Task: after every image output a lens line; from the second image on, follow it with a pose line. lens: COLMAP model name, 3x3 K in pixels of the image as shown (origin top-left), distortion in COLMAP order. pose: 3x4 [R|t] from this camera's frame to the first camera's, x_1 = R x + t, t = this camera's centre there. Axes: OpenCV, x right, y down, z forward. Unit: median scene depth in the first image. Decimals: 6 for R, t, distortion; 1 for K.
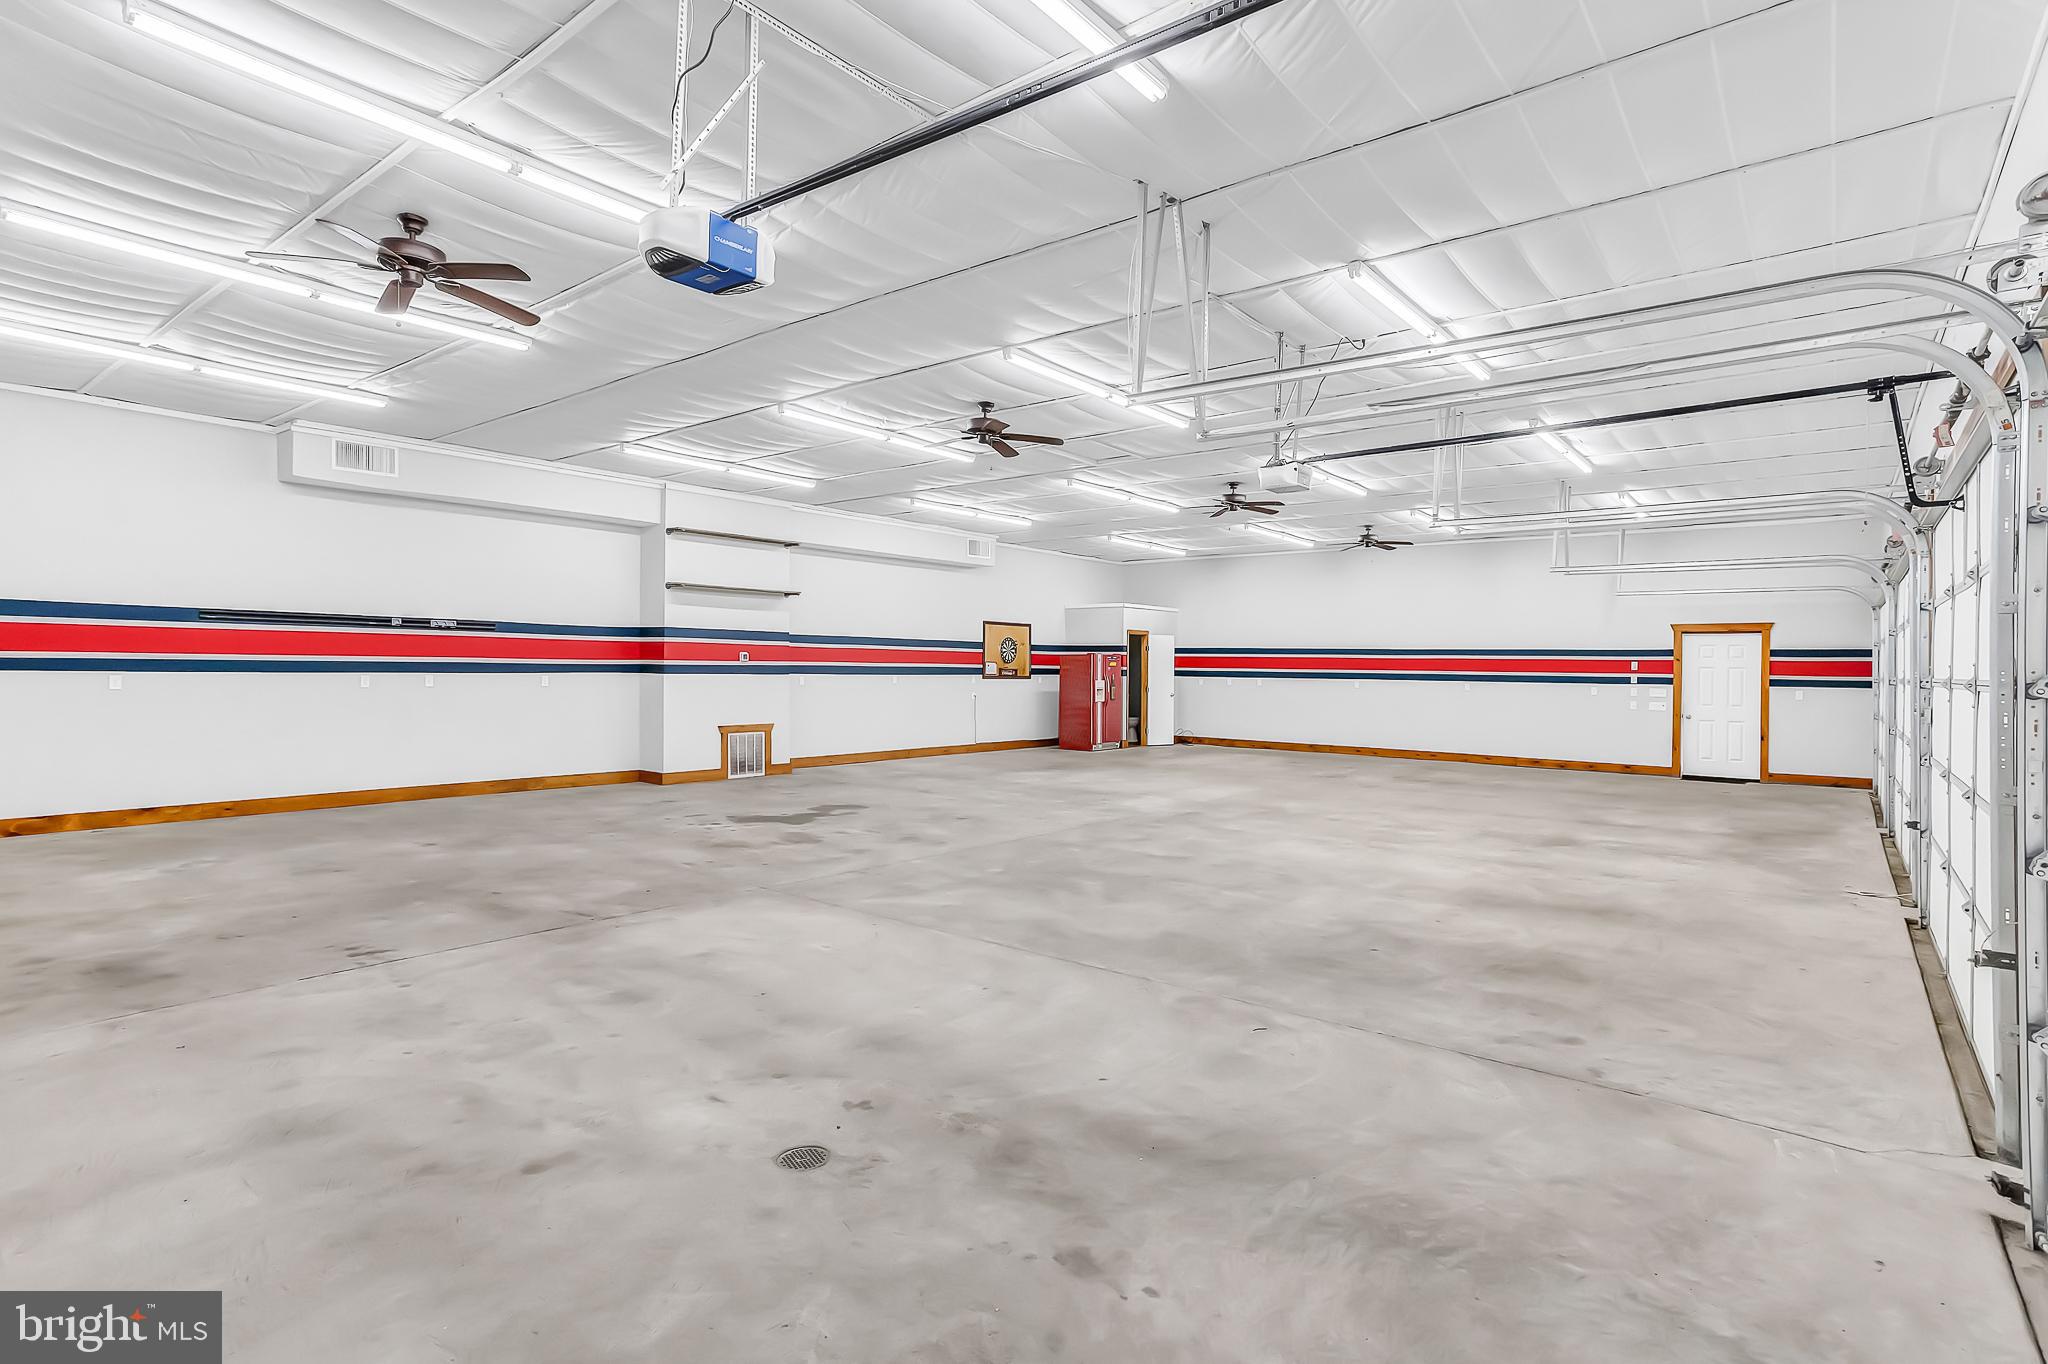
lens RADIAL K [[1026.9, 0, 1005.0], [0, 1026.9, 661.9], [0, 0, 1]] dist [0.002533, 0.000474]
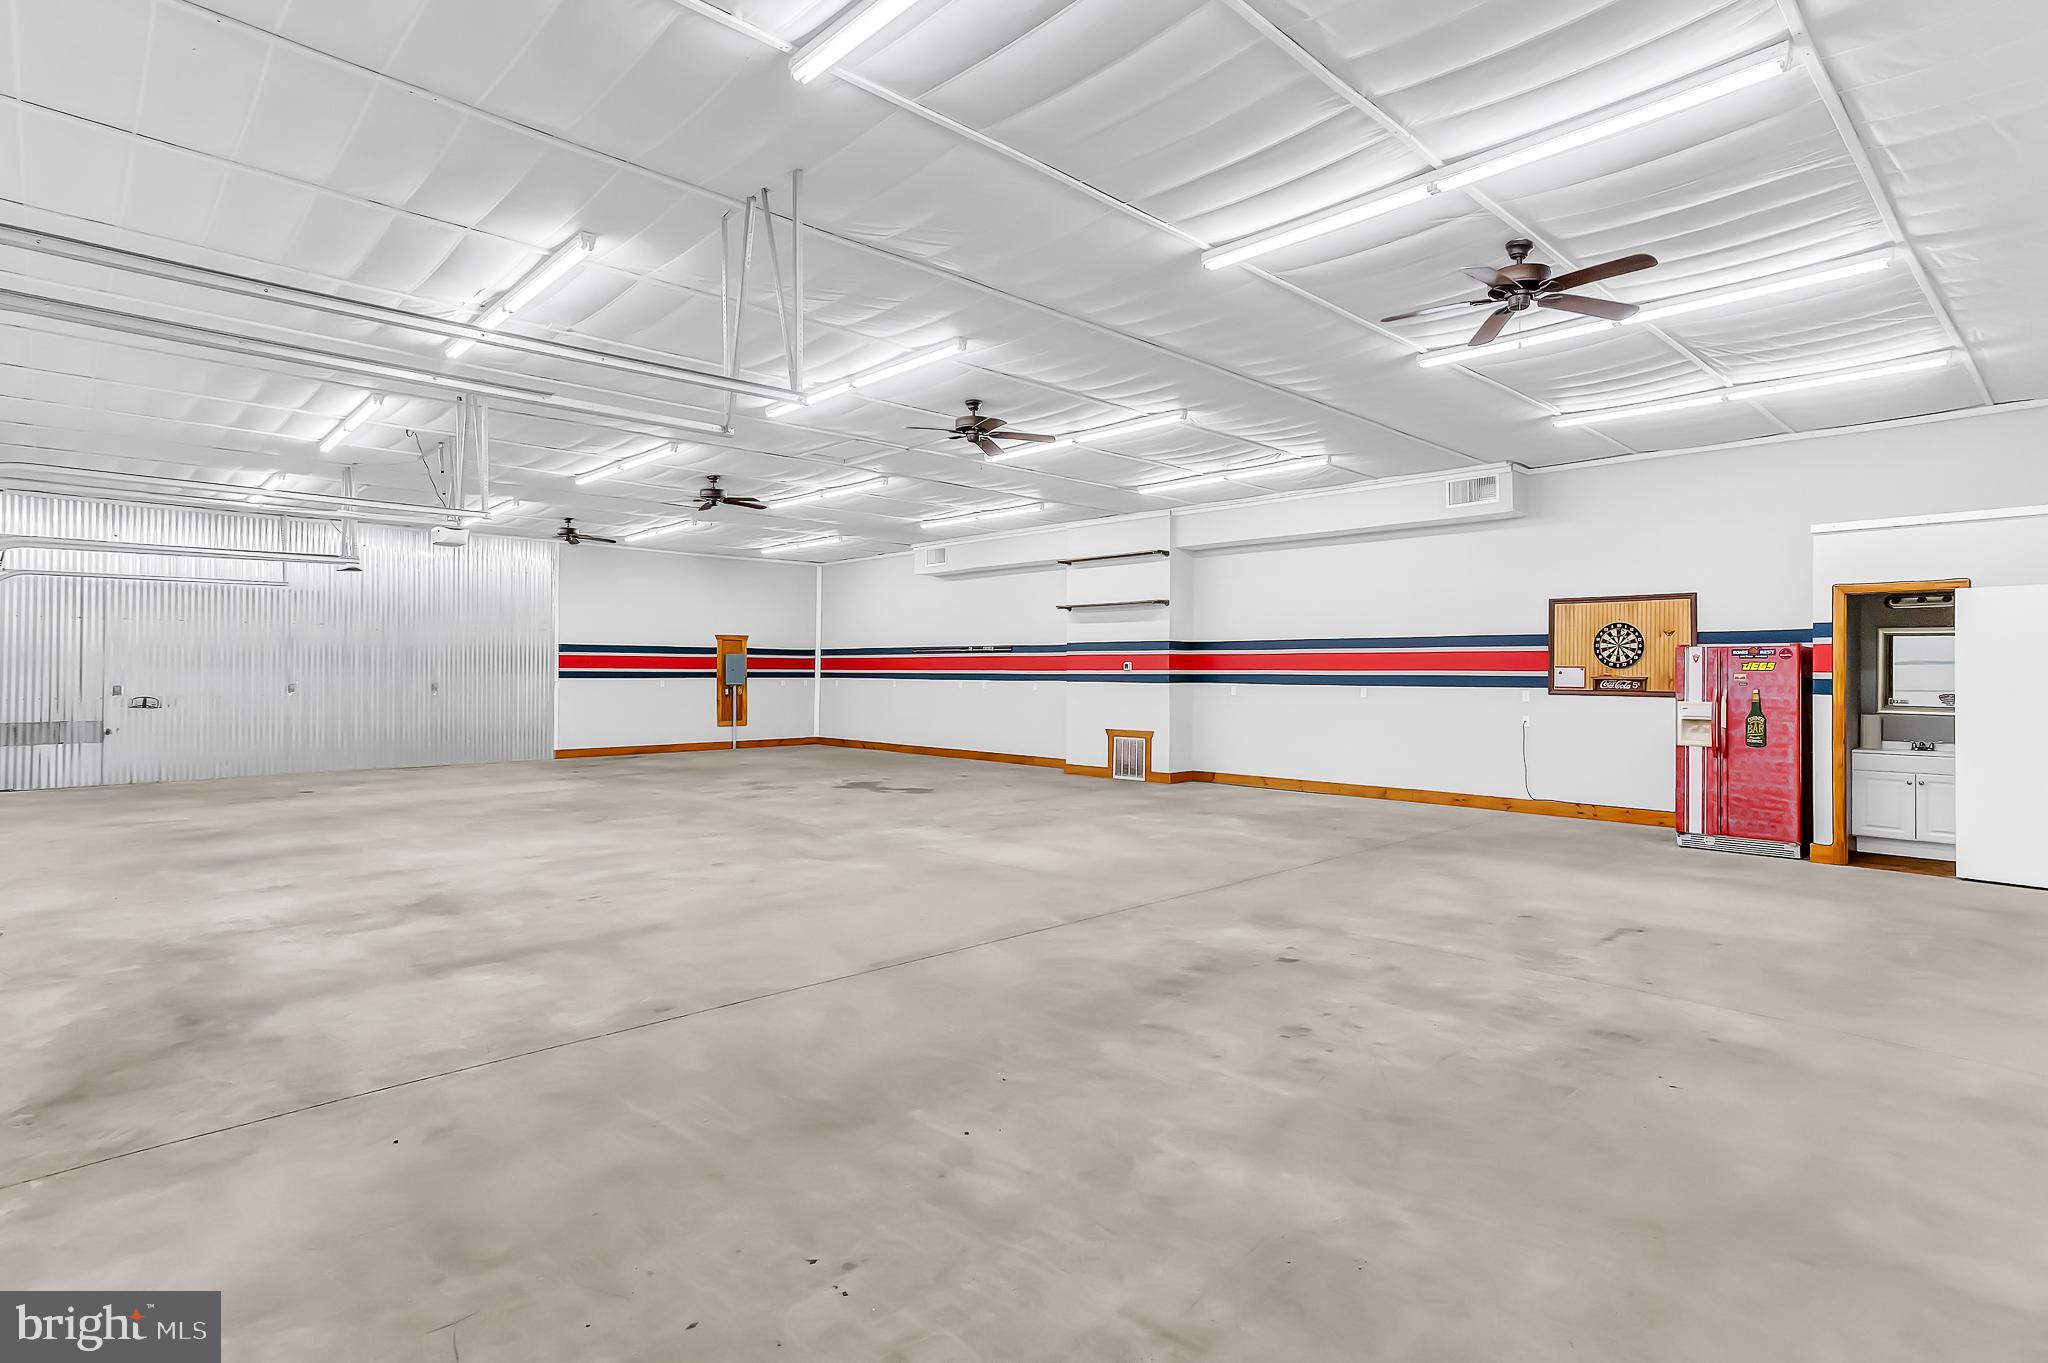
lens RADIAL K [[1026.9, 0, 1005.0], [0, 1026.9, 661.4], [0, 0, 1]] dist [0.002533, 0.000474]
pose [[-0.121801, -0.022825, -0.992292, 0.803842], [-0.000772, 0.999737, -0.022901, 0.014355], [0.992554, -0.002023, -0.121787, 0.982909]]
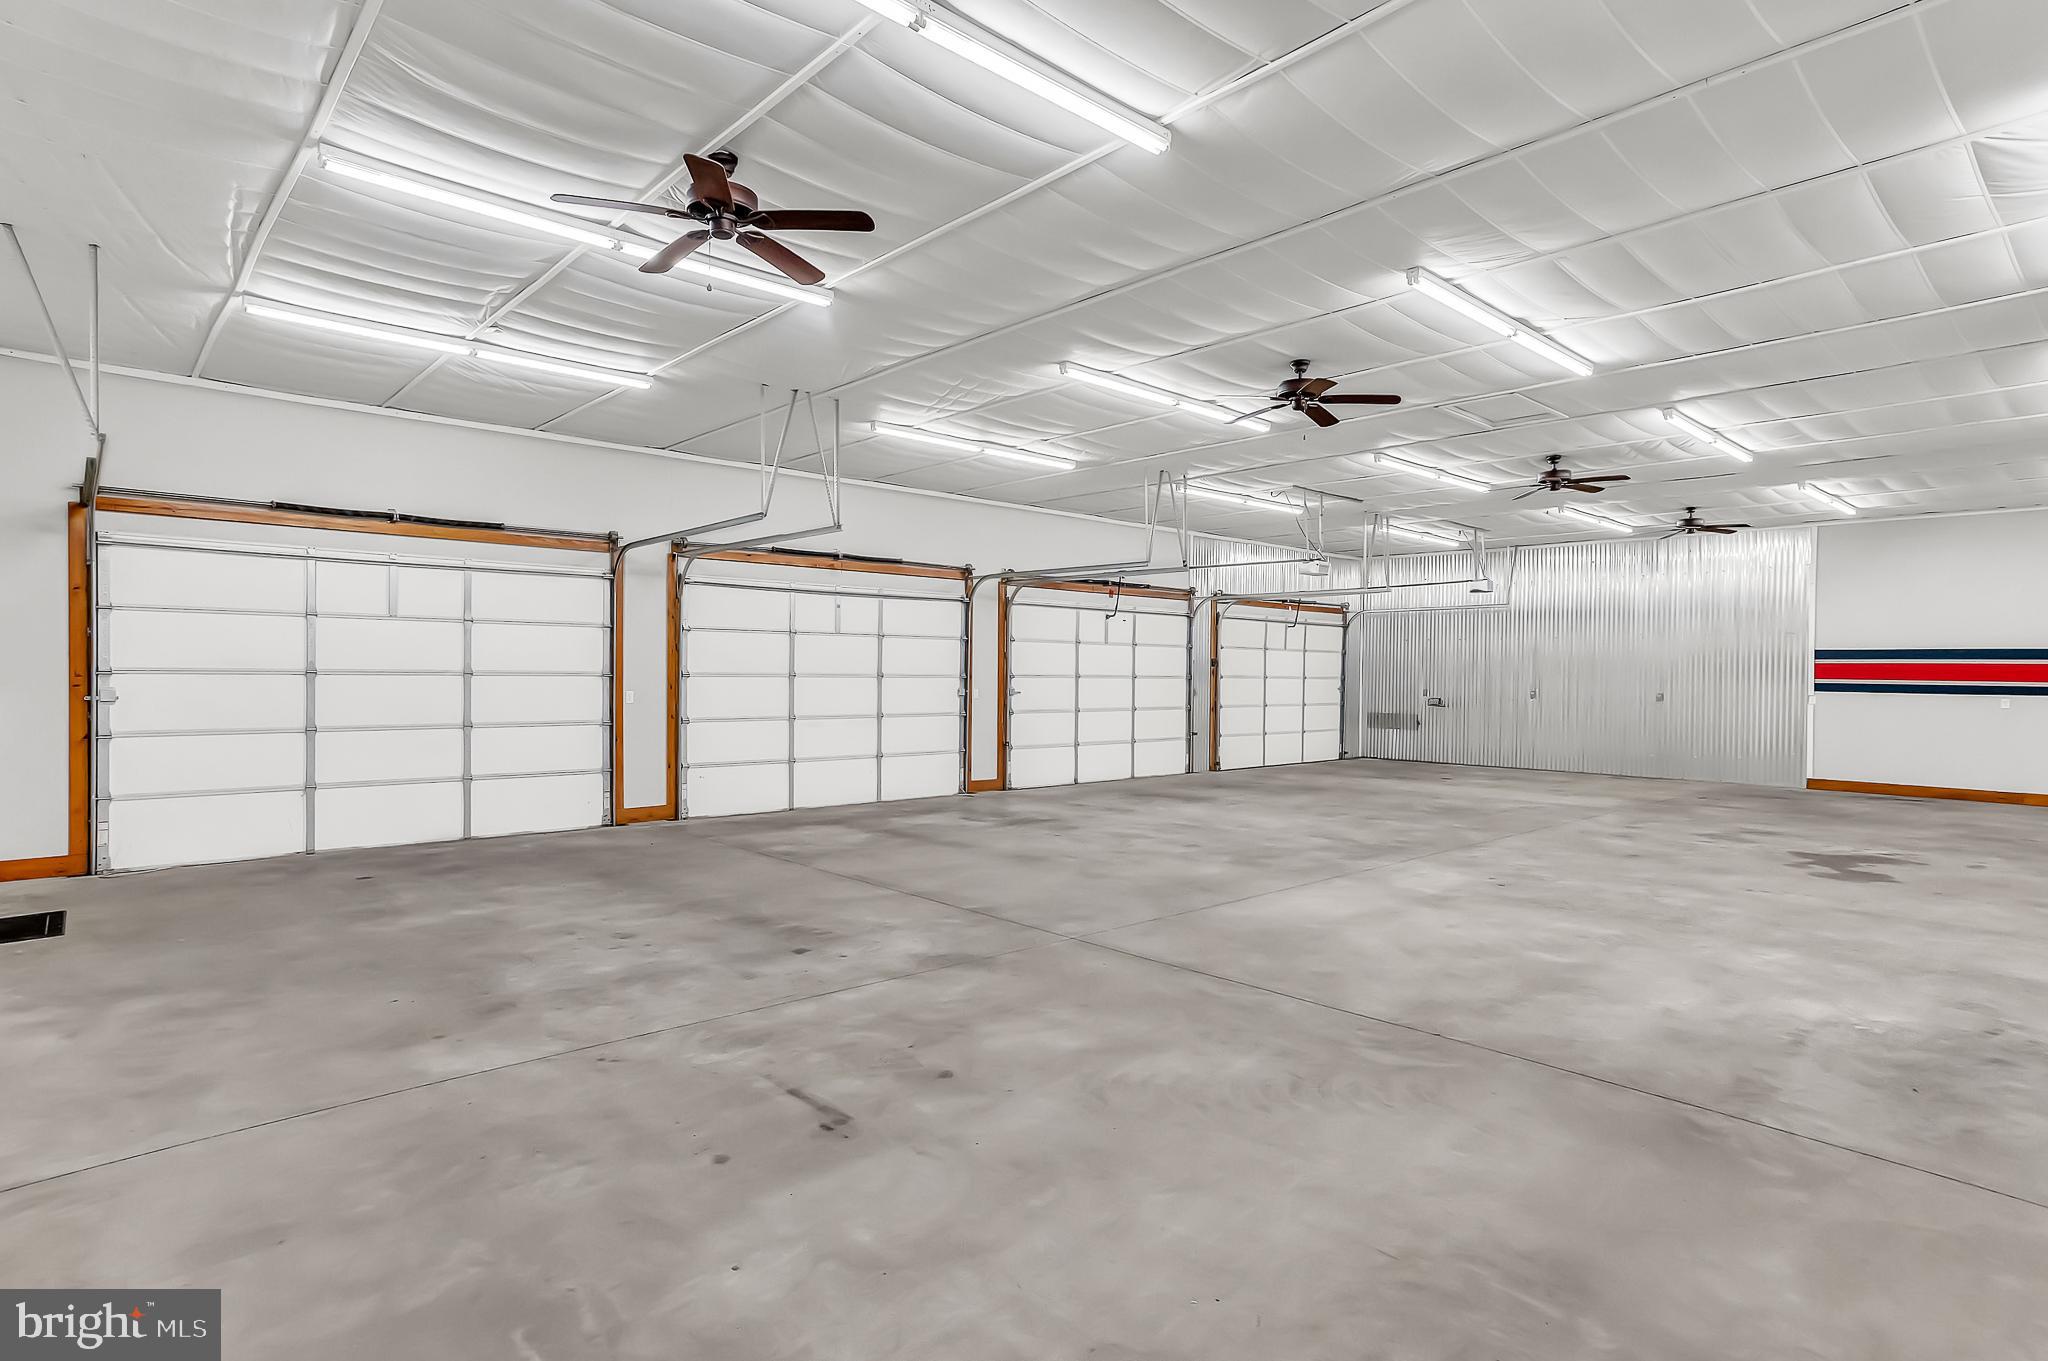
lens RADIAL K [[1044.8, 0, 1024.0], [0, 1044.8, 680.5], [0, 0, 1]] dist [-0.004520, -0.000605]
pose [[-0.990635, -0.024433, 0.134331, 0.070288], [-0.023665, 0.999693, 0.007310, 0.003983], [-0.134468, 0.004063, -0.990910, 1.598271]]
